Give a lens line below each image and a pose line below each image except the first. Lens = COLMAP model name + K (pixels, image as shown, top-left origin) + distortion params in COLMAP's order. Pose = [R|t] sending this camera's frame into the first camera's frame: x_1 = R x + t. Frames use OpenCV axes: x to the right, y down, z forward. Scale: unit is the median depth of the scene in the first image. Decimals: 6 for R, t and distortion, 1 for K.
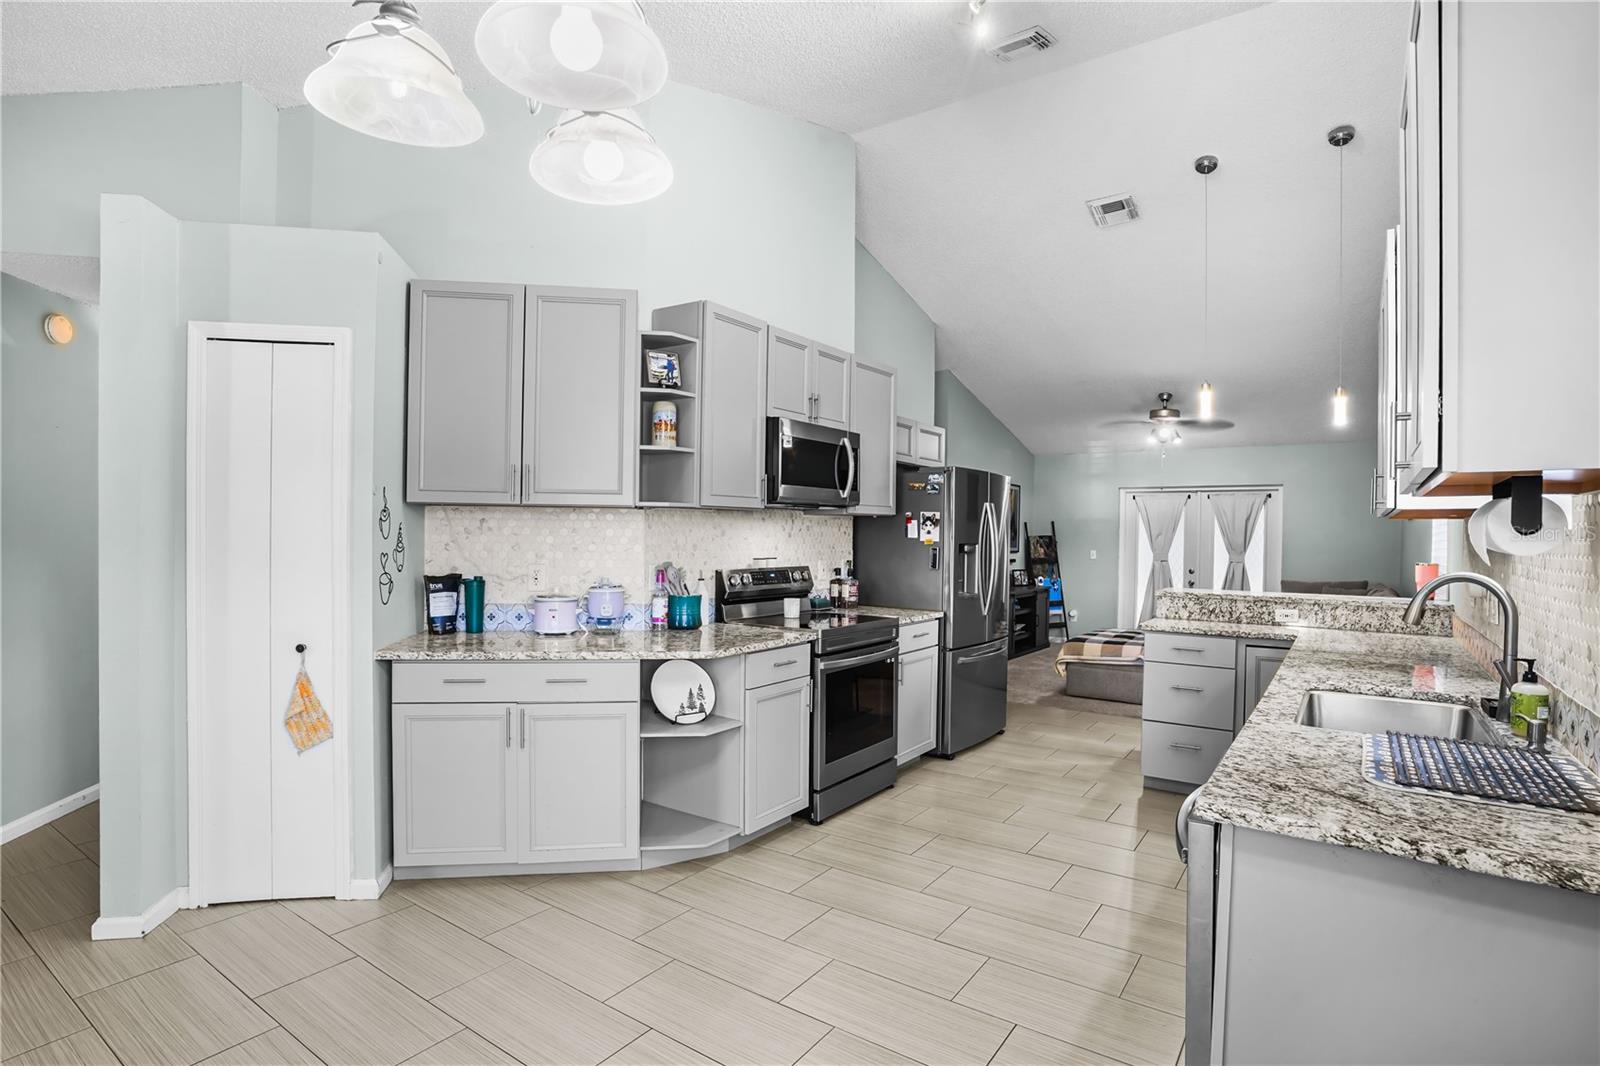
lens RADIAL K [[808.9, 0, 800.0], [0, 808.9, 533.0], [0, 0, 1]] dist [-0.084586, 0.047202]
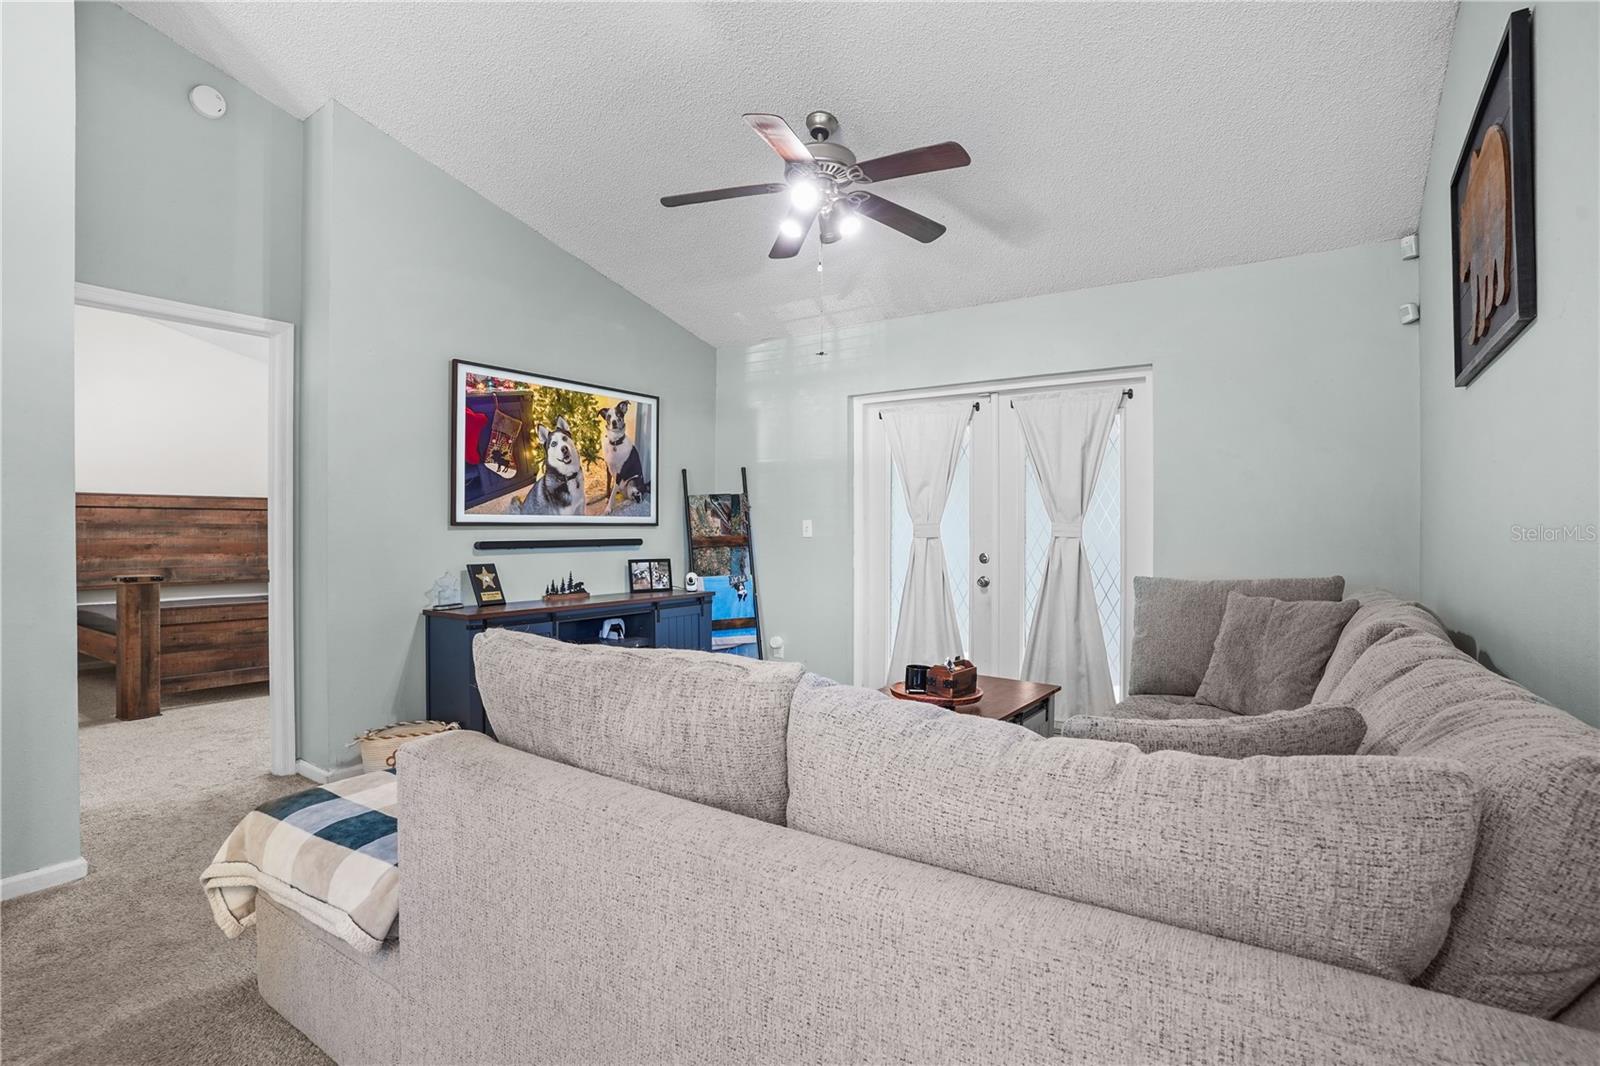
lens RADIAL K [[808.9, 0, 800.0], [0, 808.9, 533.0], [0, 0, 1]] dist [-0.084586, 0.047202]
pose [[0.999770, -0.014418, 0.015851, 0.392555], [0.014272, 0.999855, 0.009298, 0.027791], [-0.015983, -0.009070, 0.999831, 0.533548]]
